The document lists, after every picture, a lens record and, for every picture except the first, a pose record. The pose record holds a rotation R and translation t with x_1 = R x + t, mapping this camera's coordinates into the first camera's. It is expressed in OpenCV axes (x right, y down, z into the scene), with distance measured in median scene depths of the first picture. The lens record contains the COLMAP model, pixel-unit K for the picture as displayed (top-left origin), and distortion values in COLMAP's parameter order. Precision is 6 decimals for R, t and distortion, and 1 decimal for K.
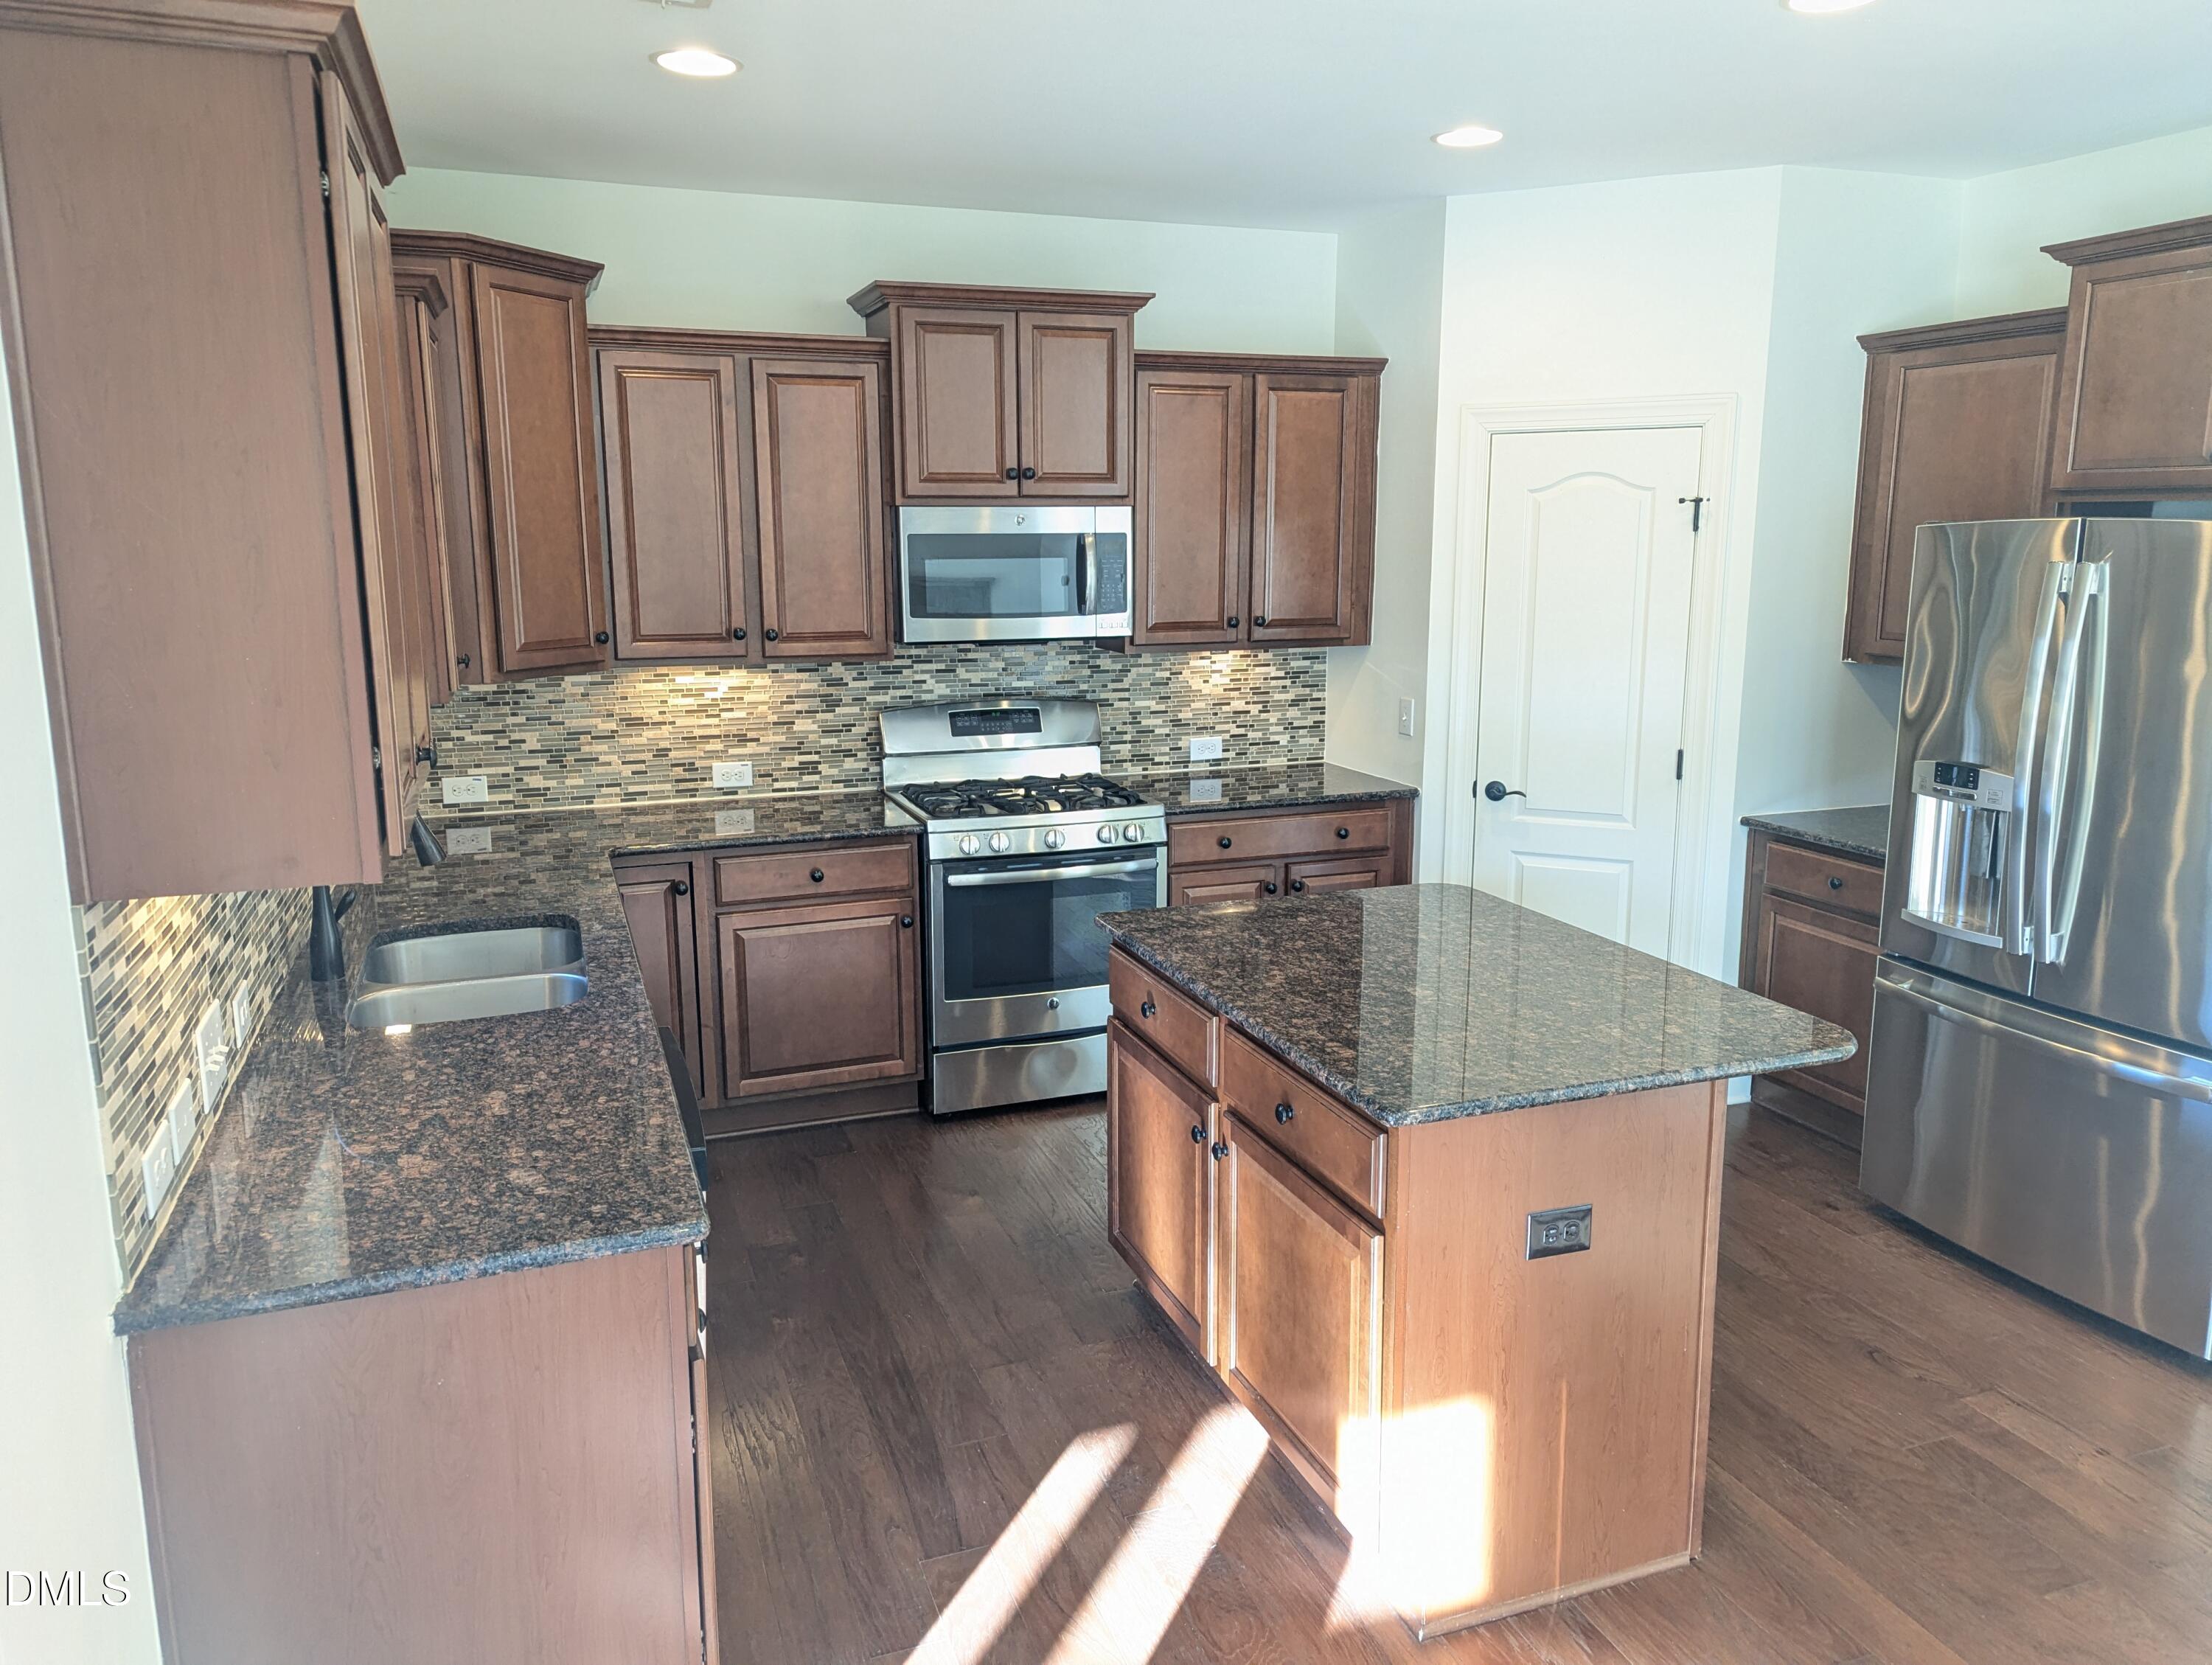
lens RADIAL K [[1549.8, 0, 1101.5], [0, 1549.8, 810.5], [0, 0, 1]] dist [0.090067, -0.079977]
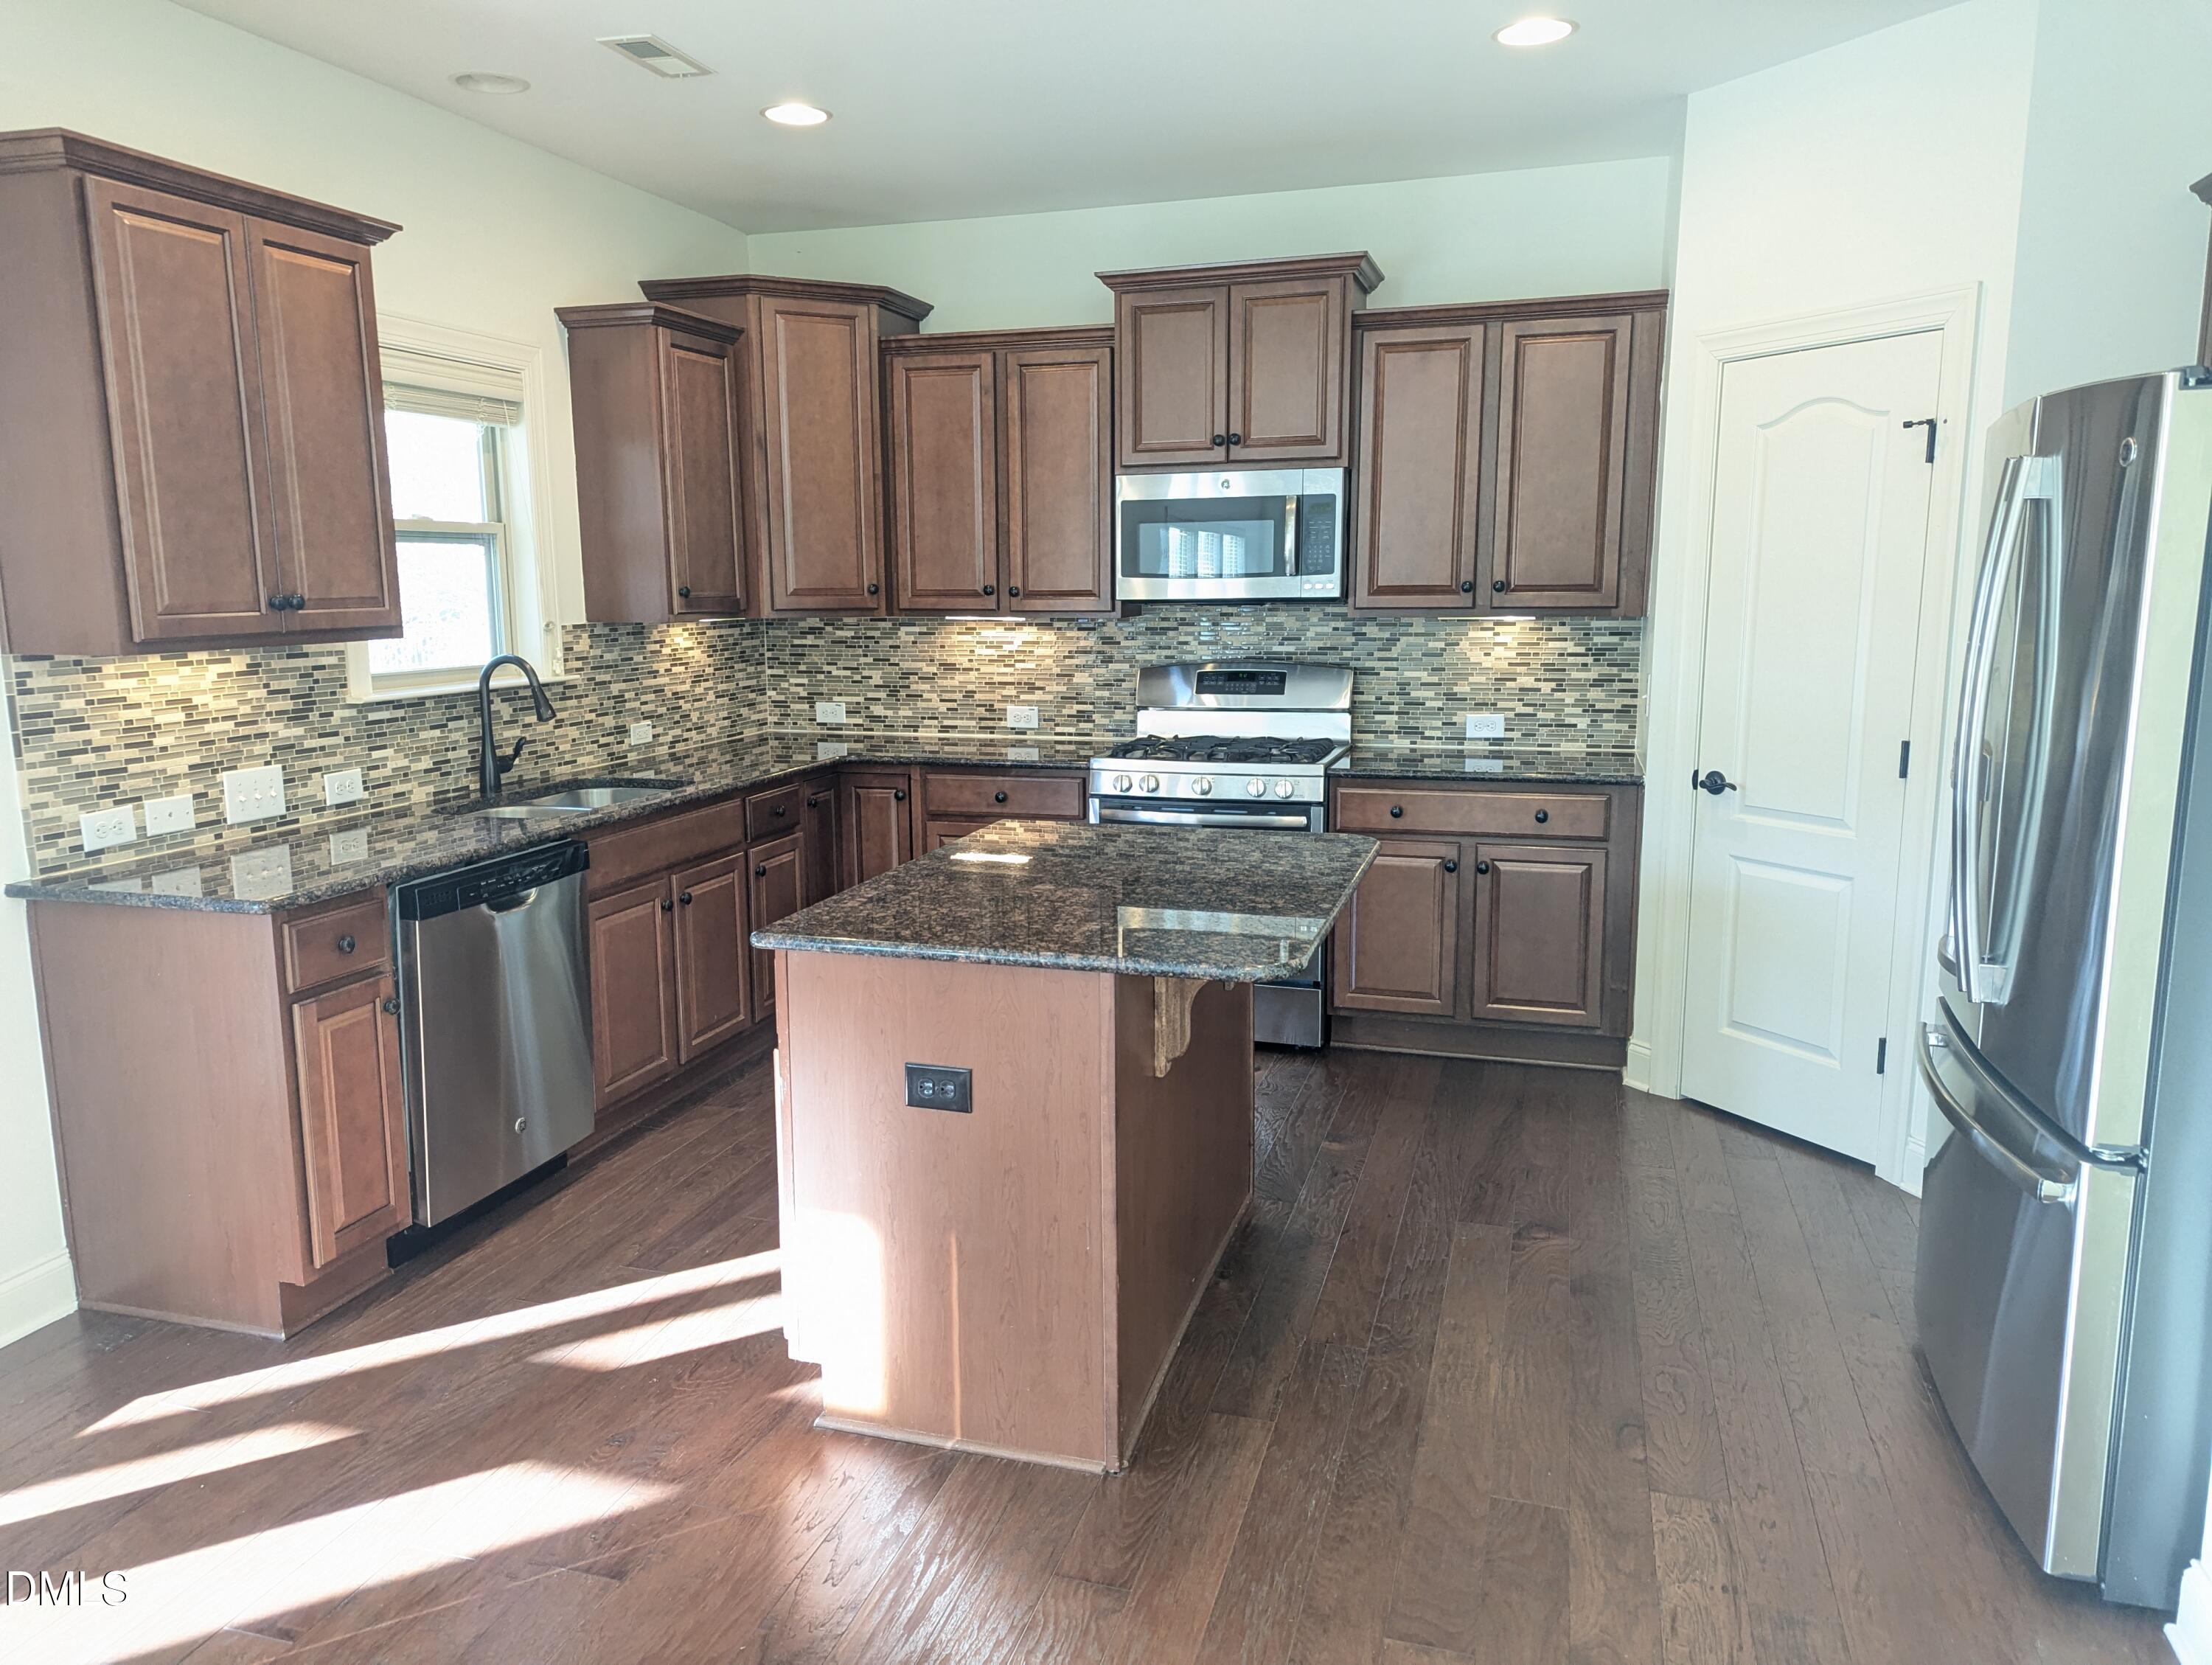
lens RADIAL K [[1539.4, 0, 1044.3], [0, 1539.4, 822.4], [0, 0, 1]] dist [0.094340, -0.111861]
pose [[0.787235, 0.095405, -0.609228, 0.485670], [-0.105195, 0.994255, 0.019770, 0.030913], [0.607614, 0.048524, 0.792749, 0.103112]]
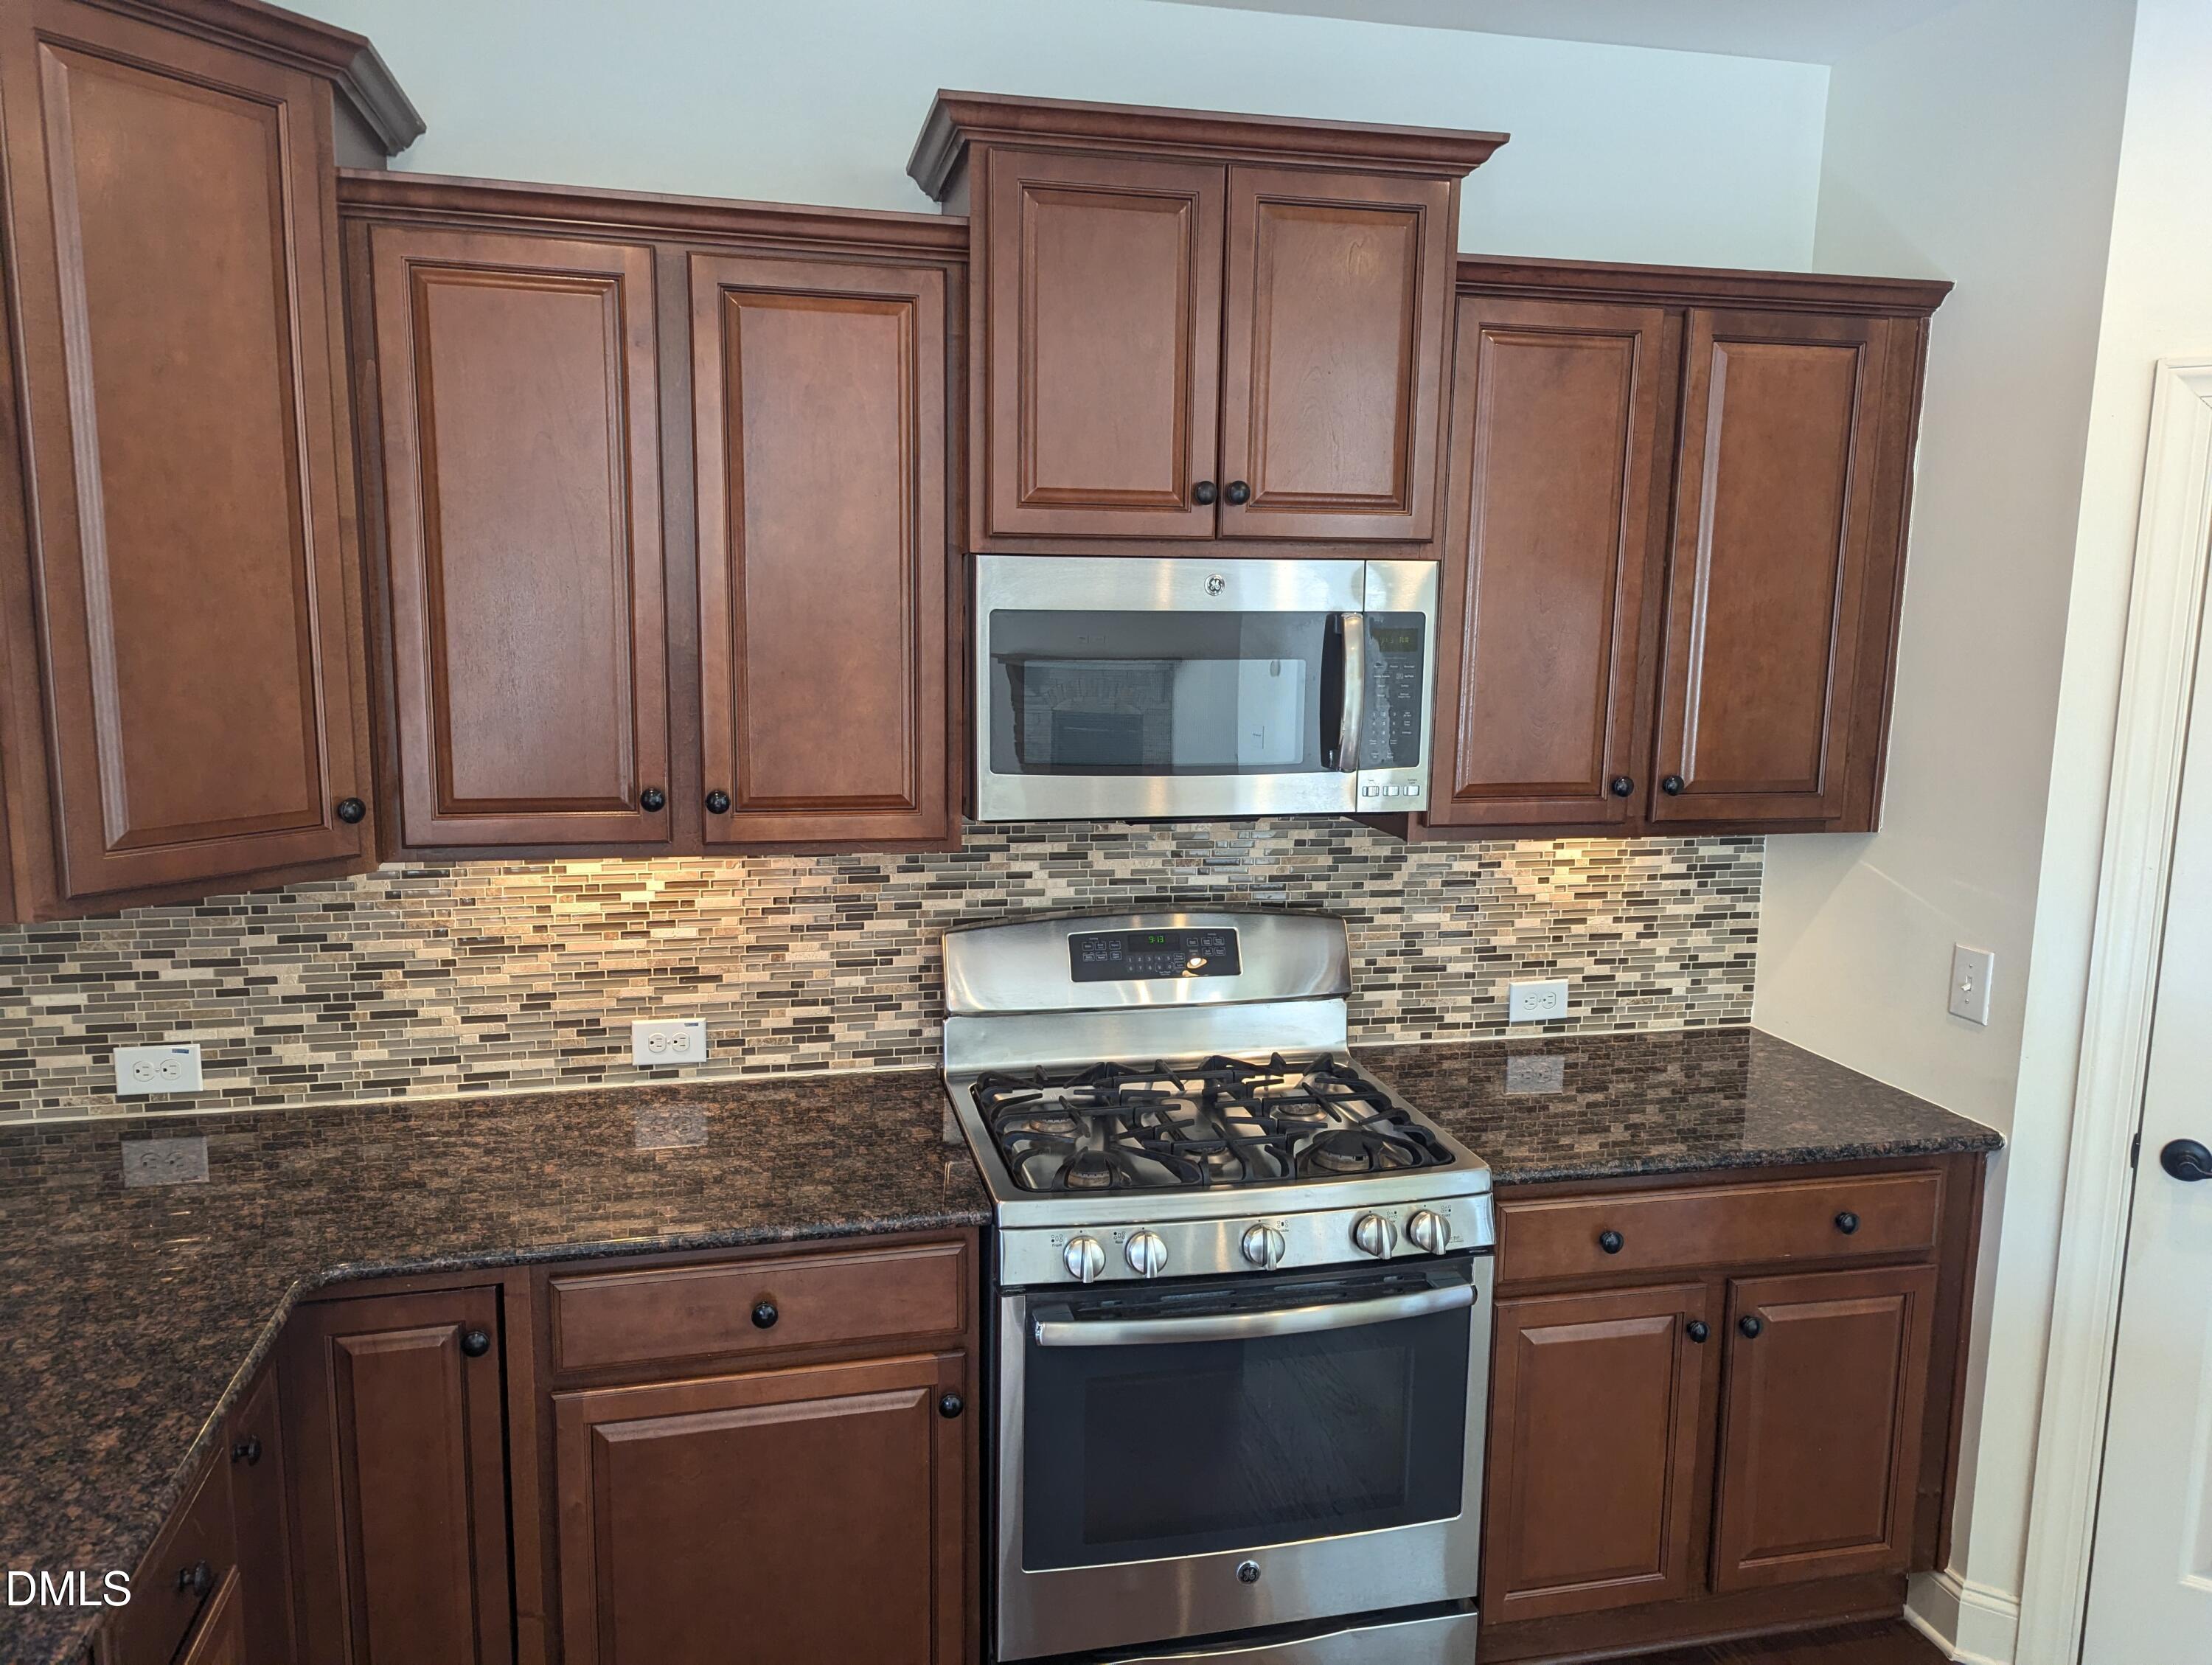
lens RADIAL K [[1568.4, 0, 1103.9], [0, 1568.4, 822.1], [0, 0, 1]] dist [0.078465, -0.070849]
pose [[0.992541, 0.035444, -0.116649, -0.025099], [-0.039497, 0.998687, -0.032619, -0.087662], [0.115340, 0.036983, 0.992637, 0.470305]]
